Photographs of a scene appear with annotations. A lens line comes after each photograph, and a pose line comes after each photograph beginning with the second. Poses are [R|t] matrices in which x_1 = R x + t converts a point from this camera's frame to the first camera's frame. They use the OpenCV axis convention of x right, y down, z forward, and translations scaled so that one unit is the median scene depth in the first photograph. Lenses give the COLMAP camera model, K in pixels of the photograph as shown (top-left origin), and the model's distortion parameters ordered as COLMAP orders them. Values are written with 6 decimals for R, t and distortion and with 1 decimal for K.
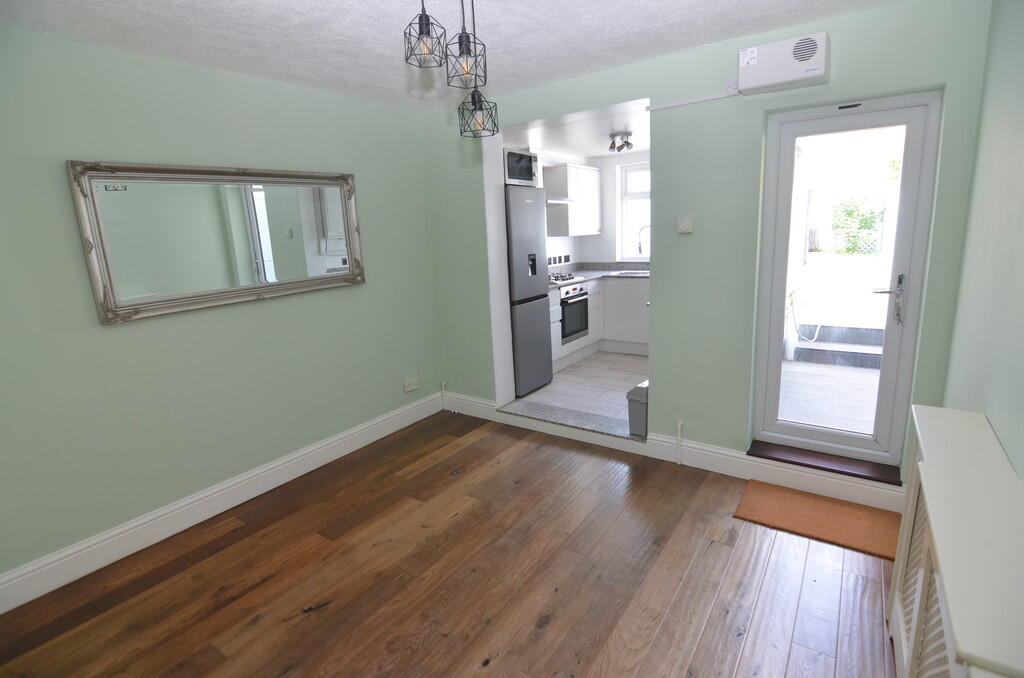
lens RADIAL K [[492.8, 0, 517.9], [0, 492.8, 327.2], [0, 0, 1]] dist [-0.018611, -0.000136]
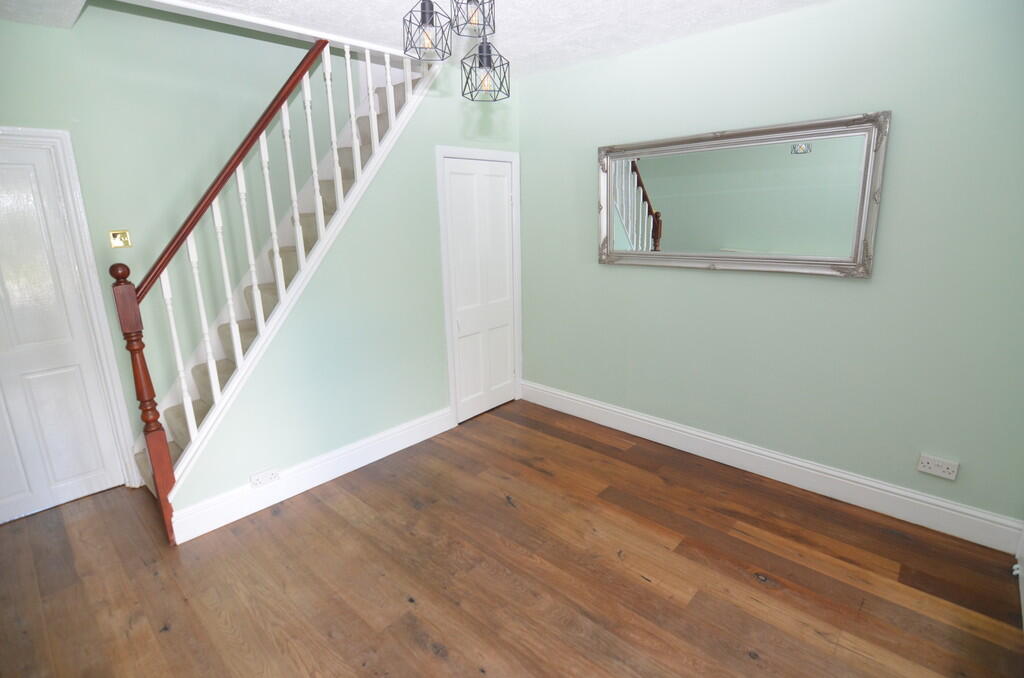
lens RADIAL K [[492.8, 0, 517.9], [0, 492.8, 327.2], [0, 0, 1]] dist [-0.018611, -0.000136]
pose [[-0.130342, 0.275848, -0.952323, 0.540201], [-0.173281, 0.939396, 0.295820, -0.189264], [0.976209, 0.203577, -0.074643, 0.801924]]
